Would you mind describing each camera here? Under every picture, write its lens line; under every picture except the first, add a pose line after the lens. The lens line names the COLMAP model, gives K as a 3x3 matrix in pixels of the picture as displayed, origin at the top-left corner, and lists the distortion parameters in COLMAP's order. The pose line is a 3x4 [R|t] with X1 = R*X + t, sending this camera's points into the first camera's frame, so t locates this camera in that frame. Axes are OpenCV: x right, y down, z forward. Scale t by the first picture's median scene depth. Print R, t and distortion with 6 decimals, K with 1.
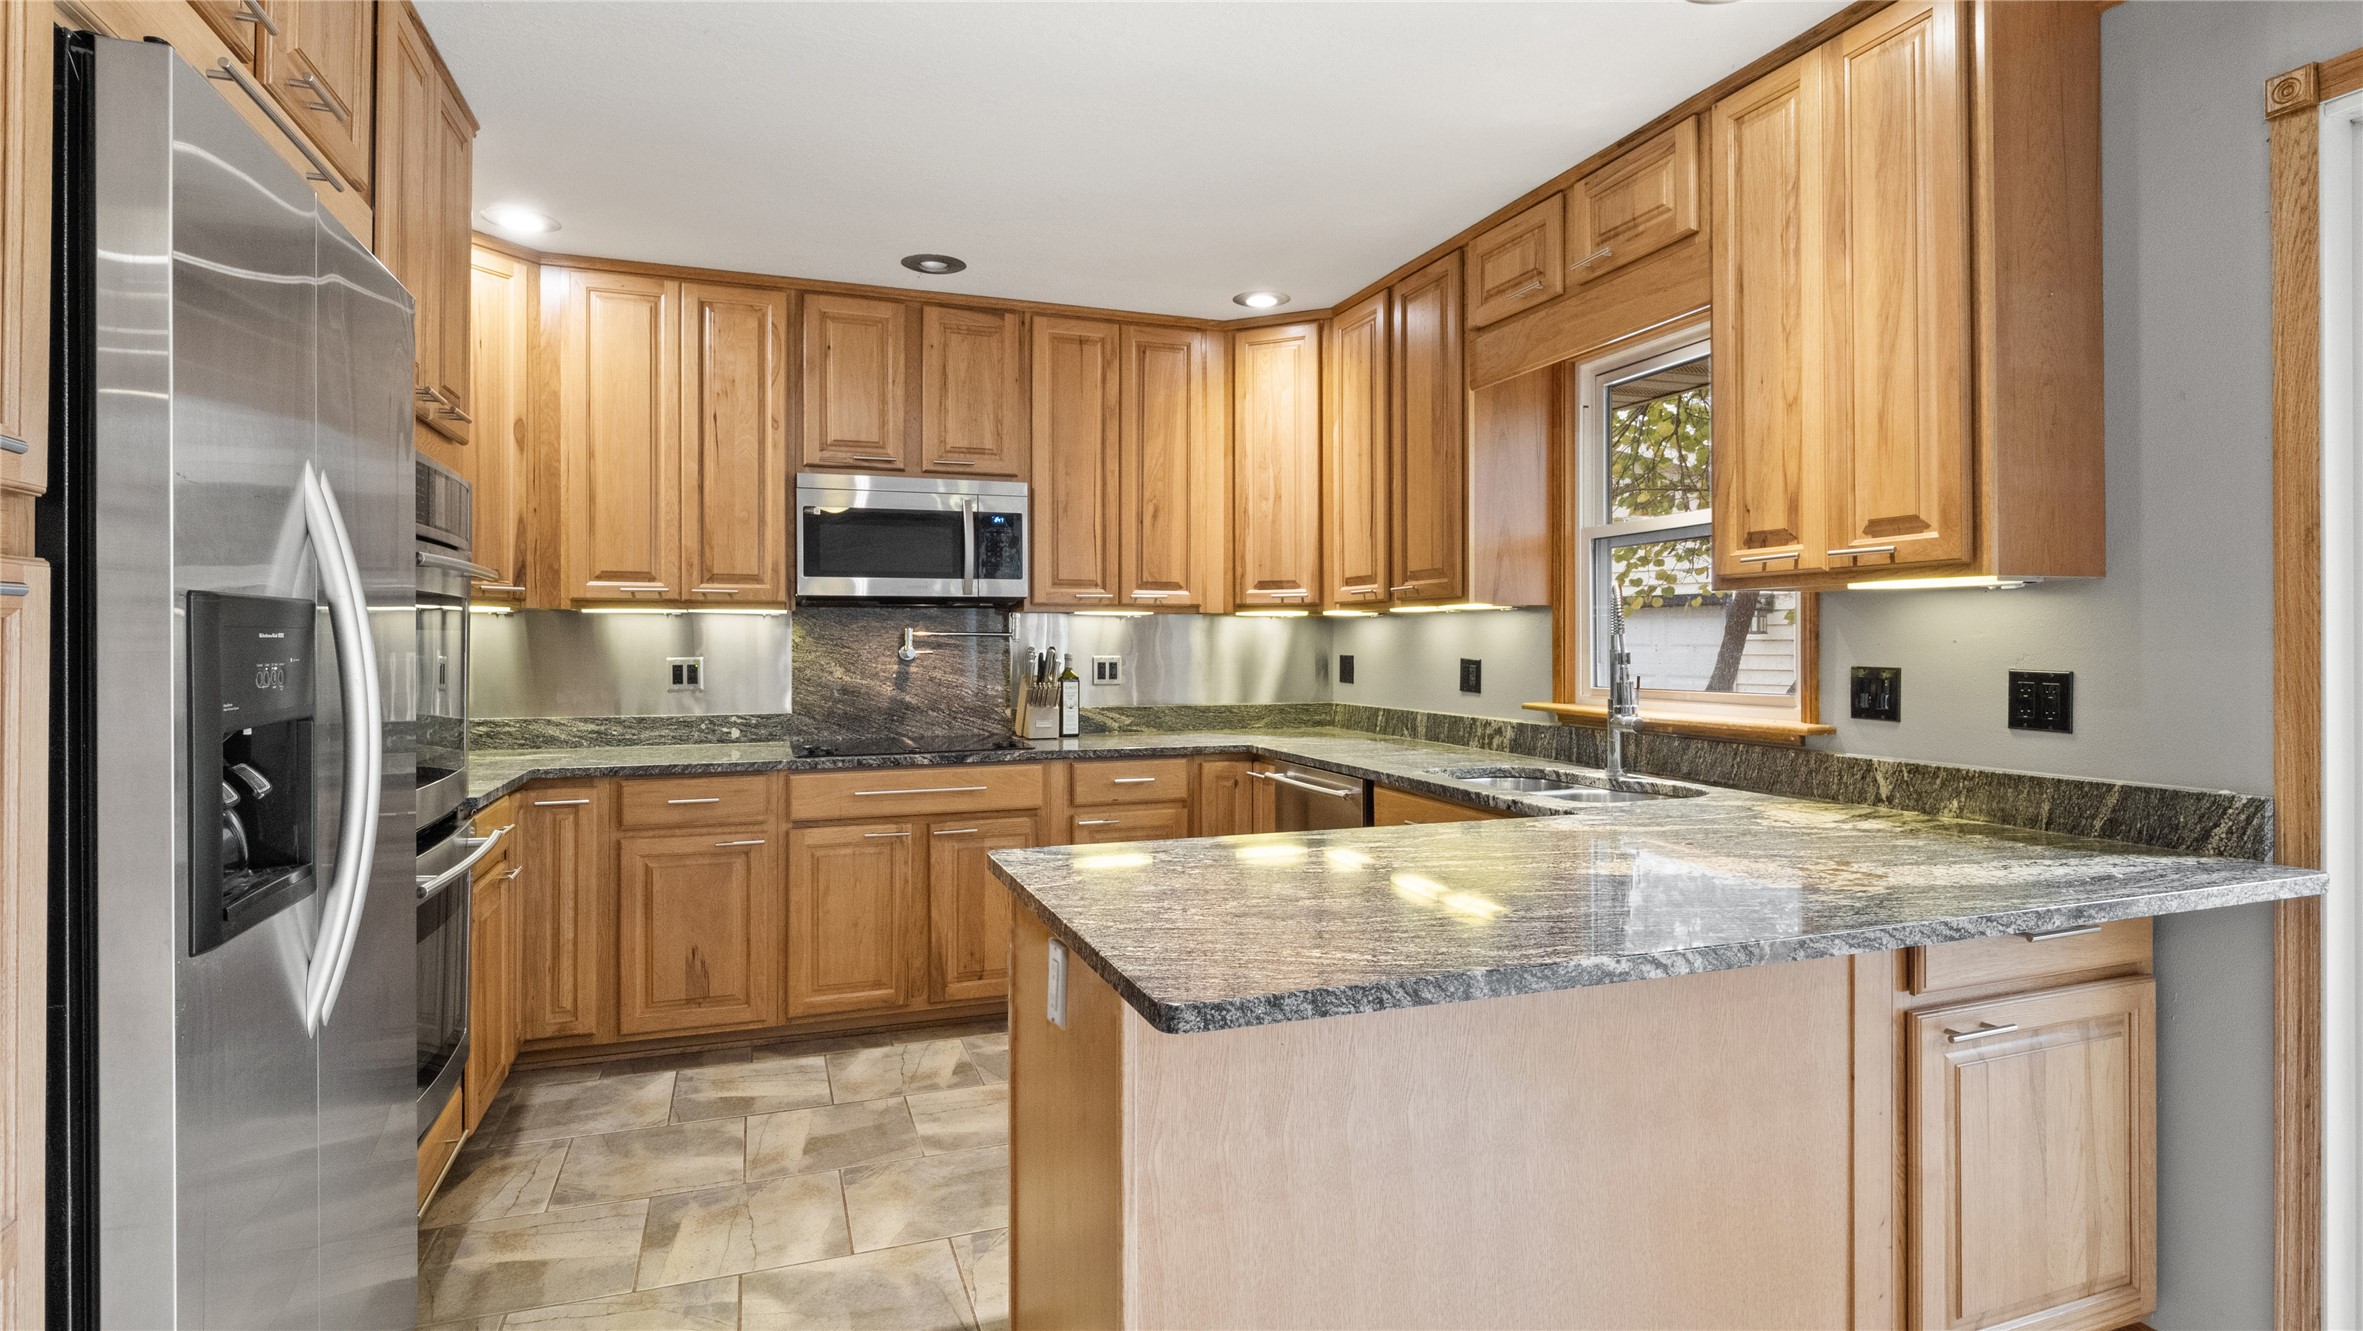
lens RADIAL K [[1174.8, 0, 1191.1], [0, 1174.8, 638.8], [0, 0, 1]] dist [-0.002106, -0.009298]
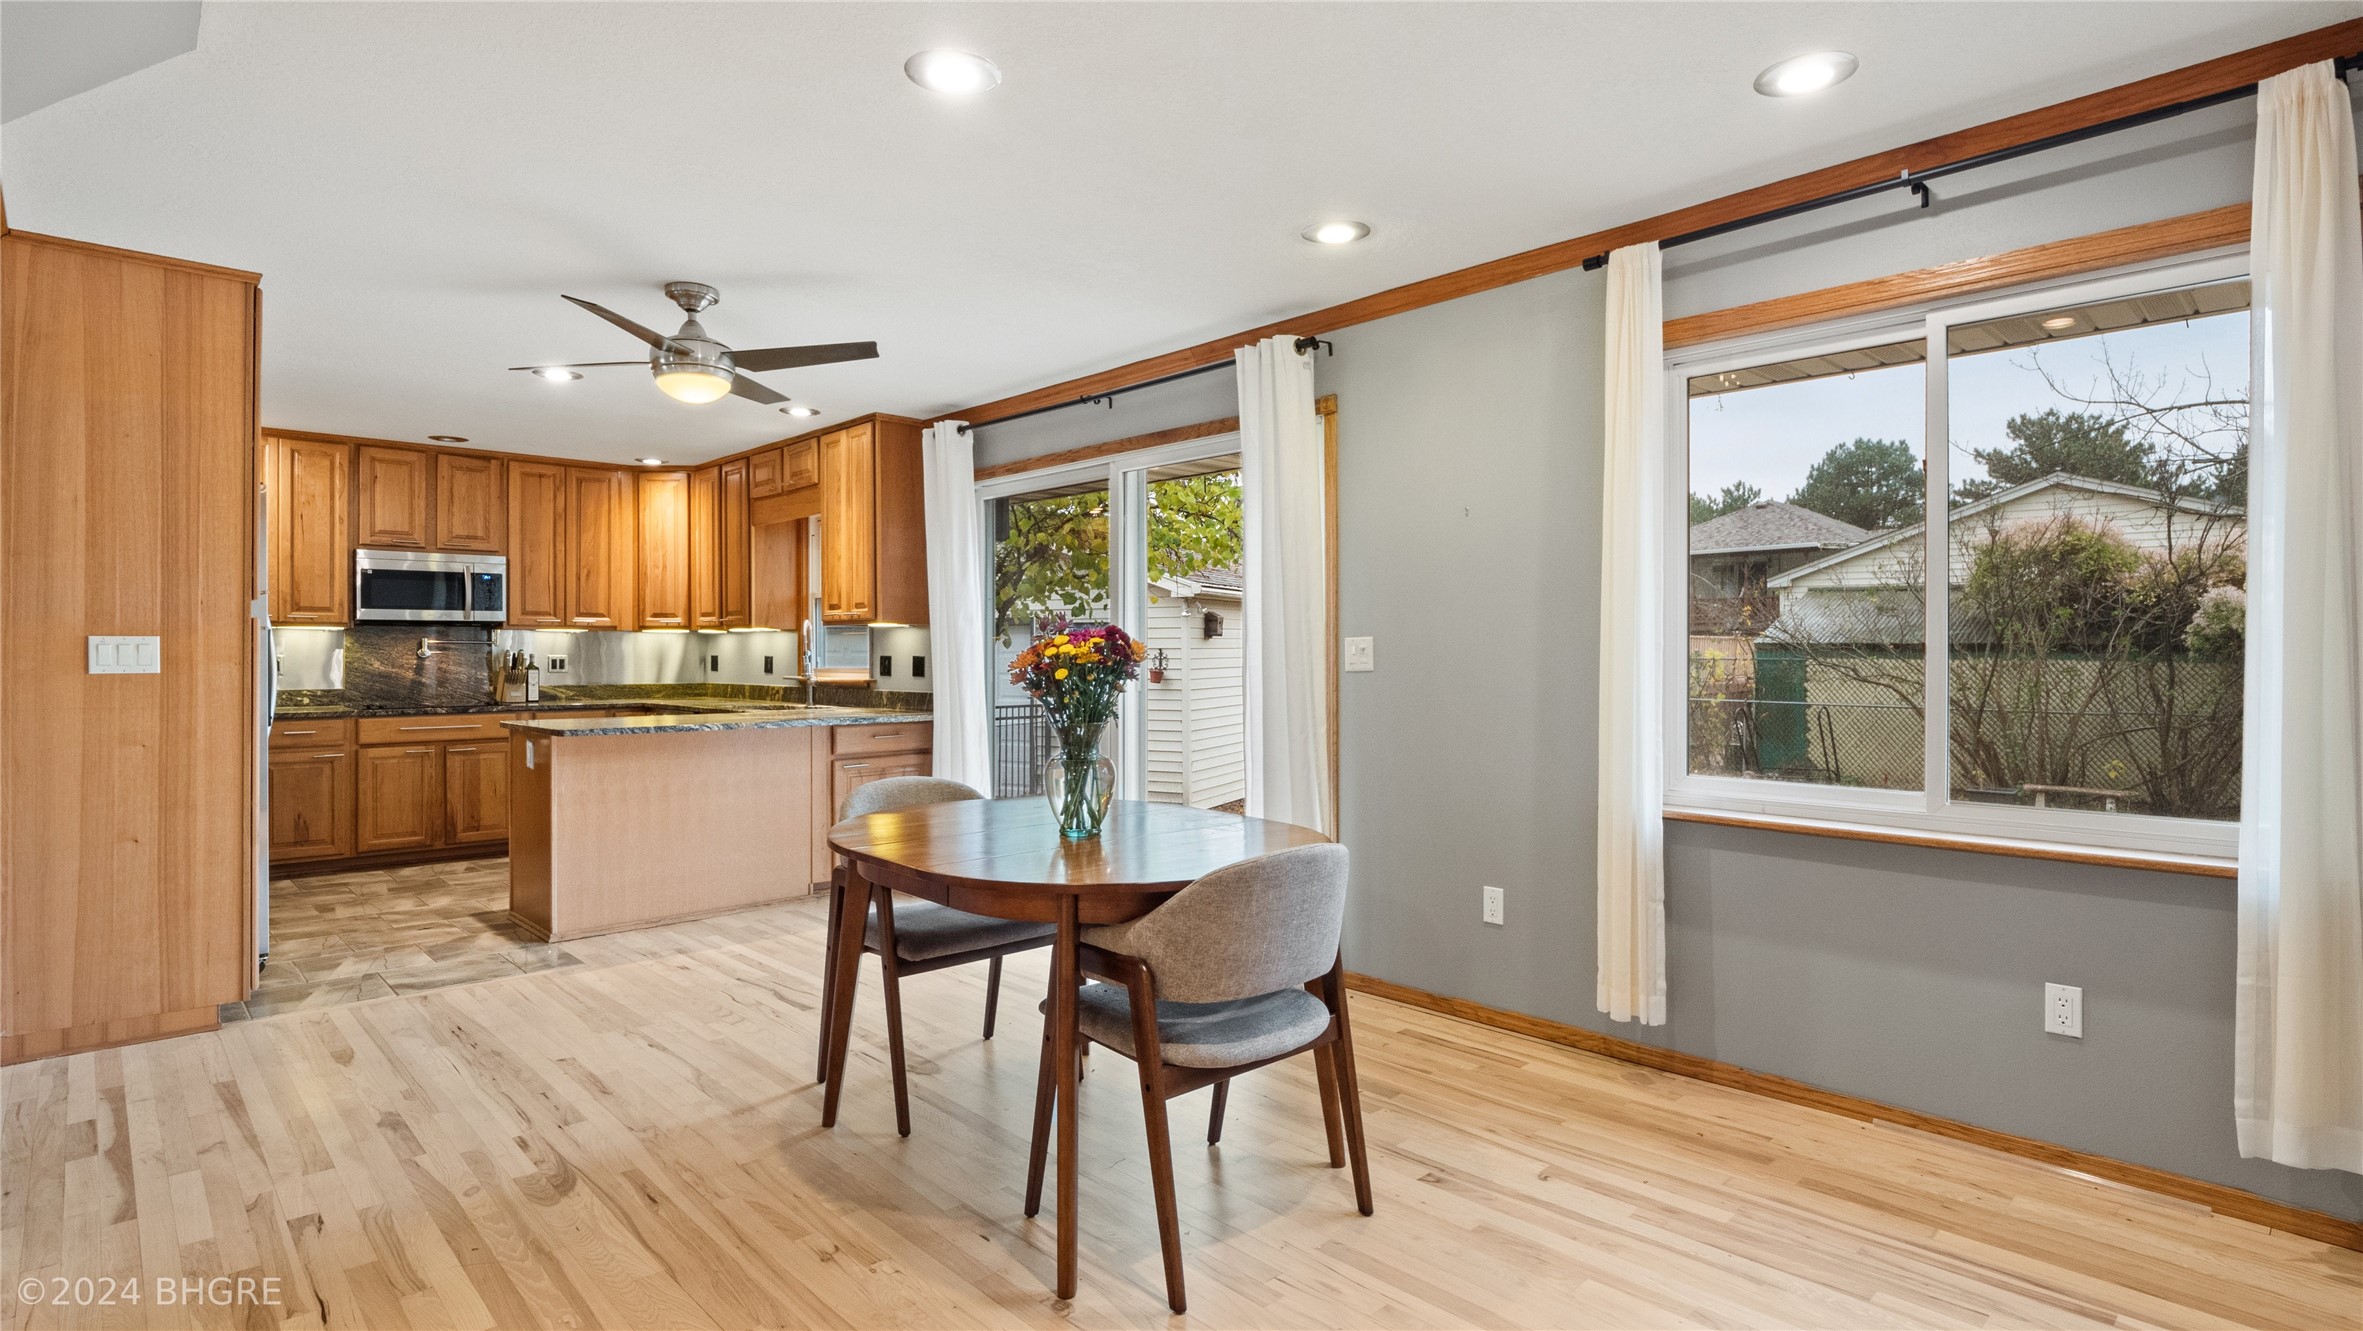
lens RADIAL K [[1174.8, 0, 1192.5], [0, 1174.8, 653.9], [0, 0, 1]] dist [-0.002106, -0.009298]
pose [[0.916162, 0.000225, 0.400808, 0.111054], [-0.001578, 0.999994, 0.003045, 0.007532], [-0.400805, -0.003422, 0.916157, -1.142917]]
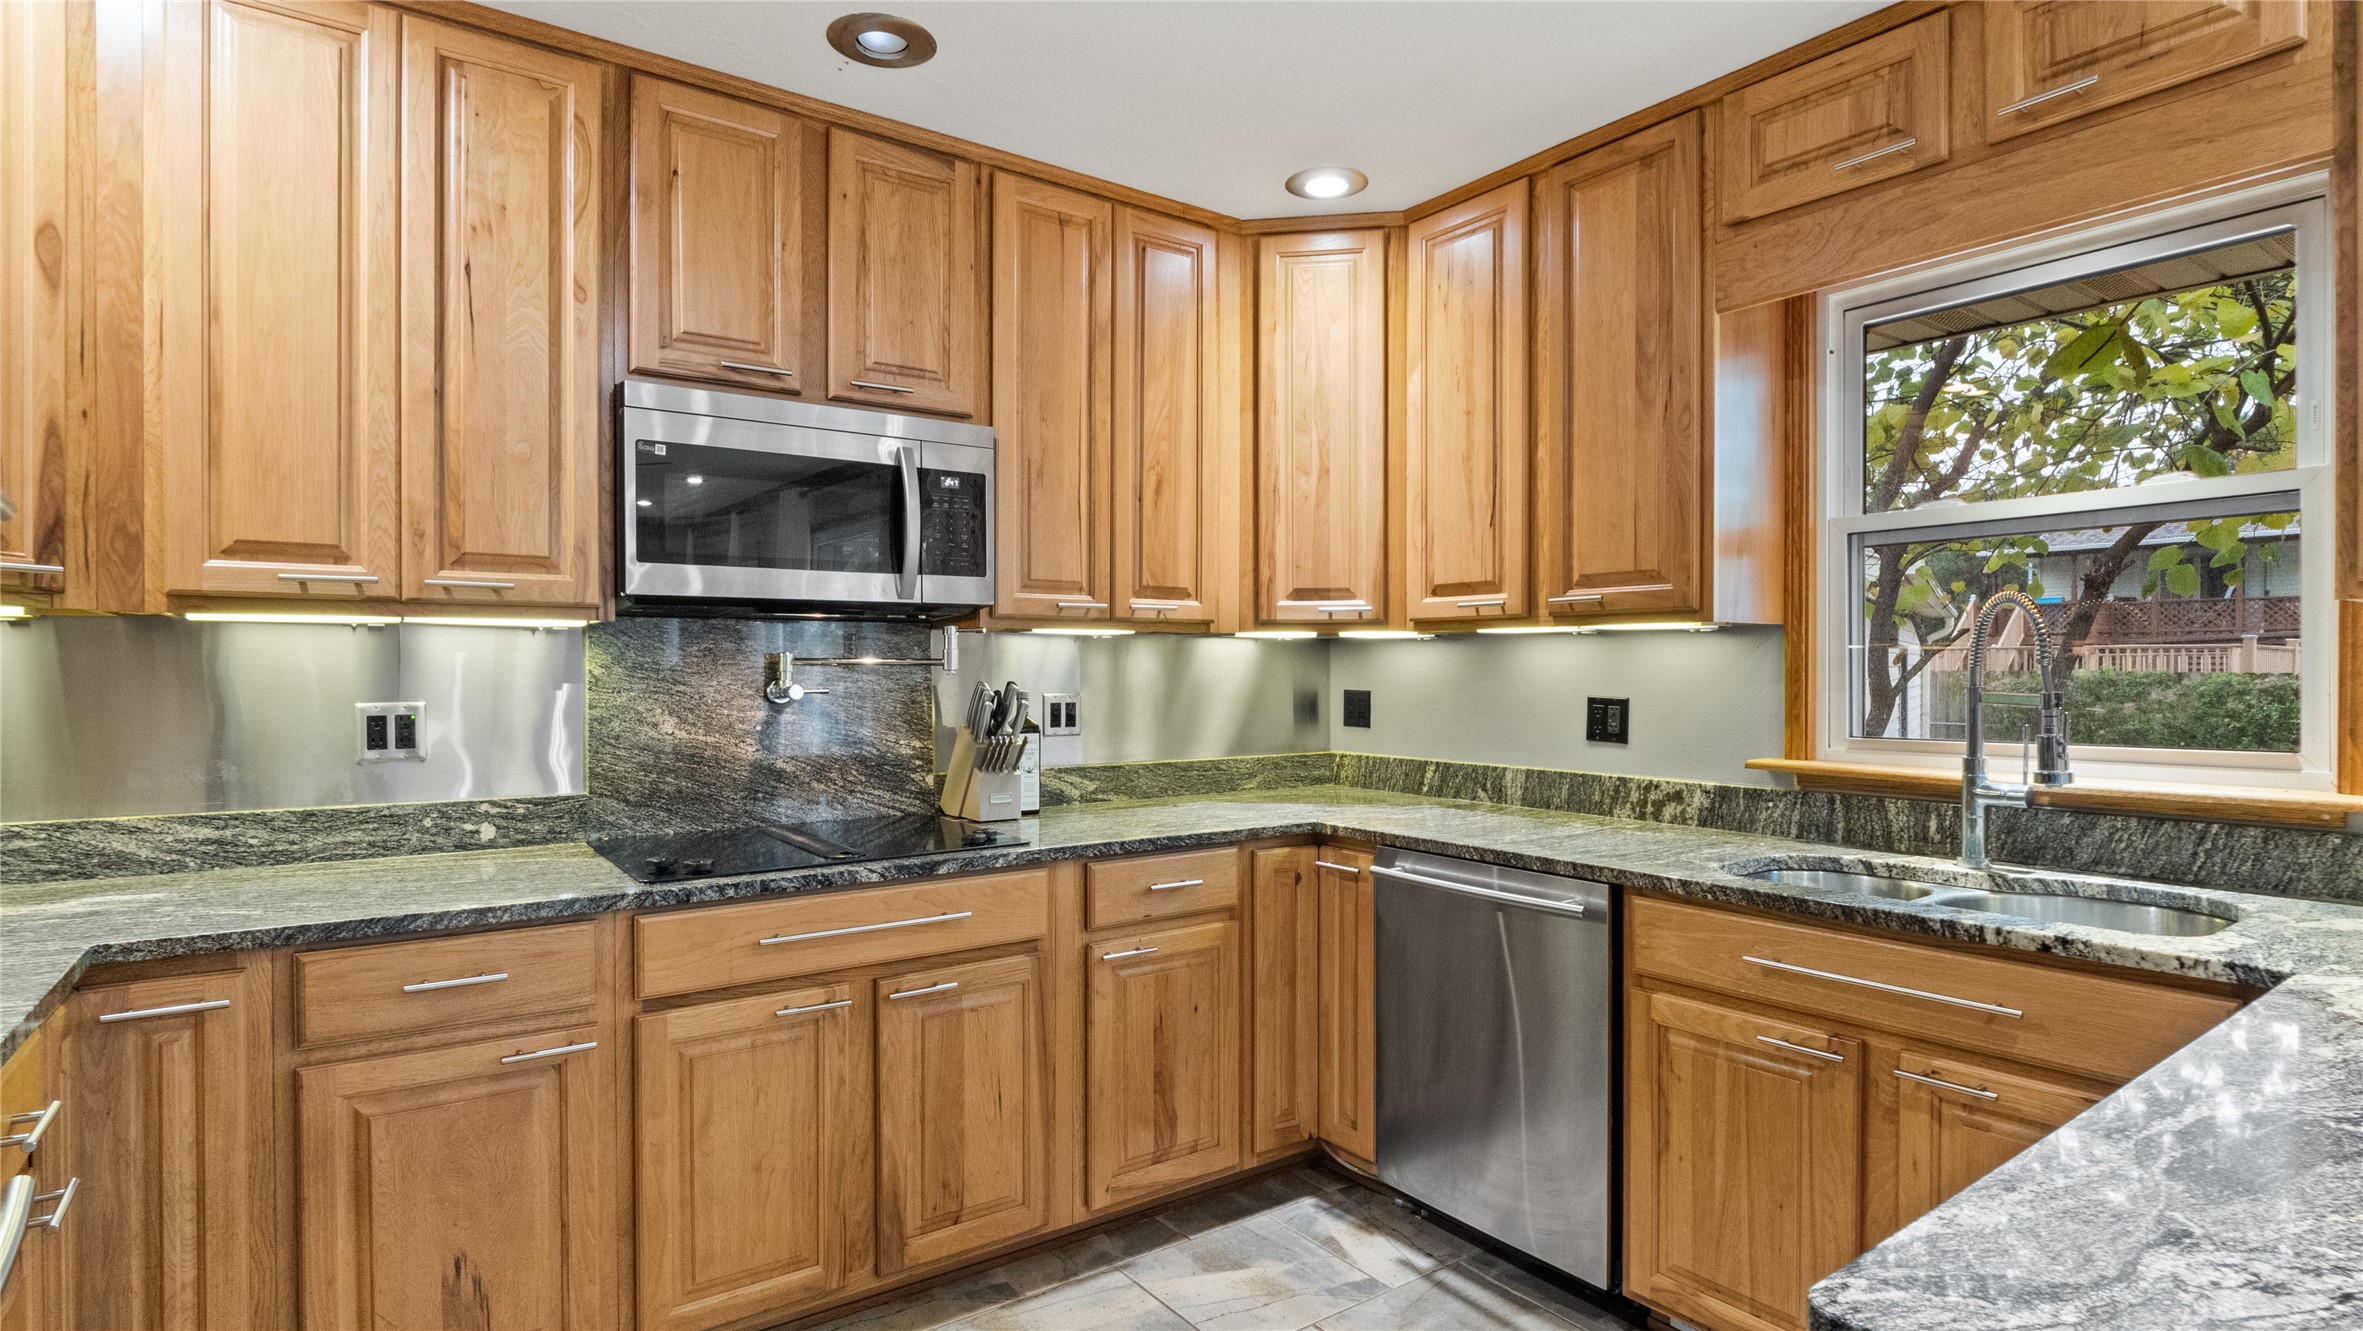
lens RADIAL K [[1174.8, 0, 1172.9], [0, 1174.8, 678.5], [0, 0, 1]] dist [-0.002106, -0.009298]
pose [[0.963639, -0.001662, 0.267204, -0.239769], [-0.001290, 0.999940, 0.010873, -0.002590], [-0.267206, -0.010823, 0.963579, 0.388420]]
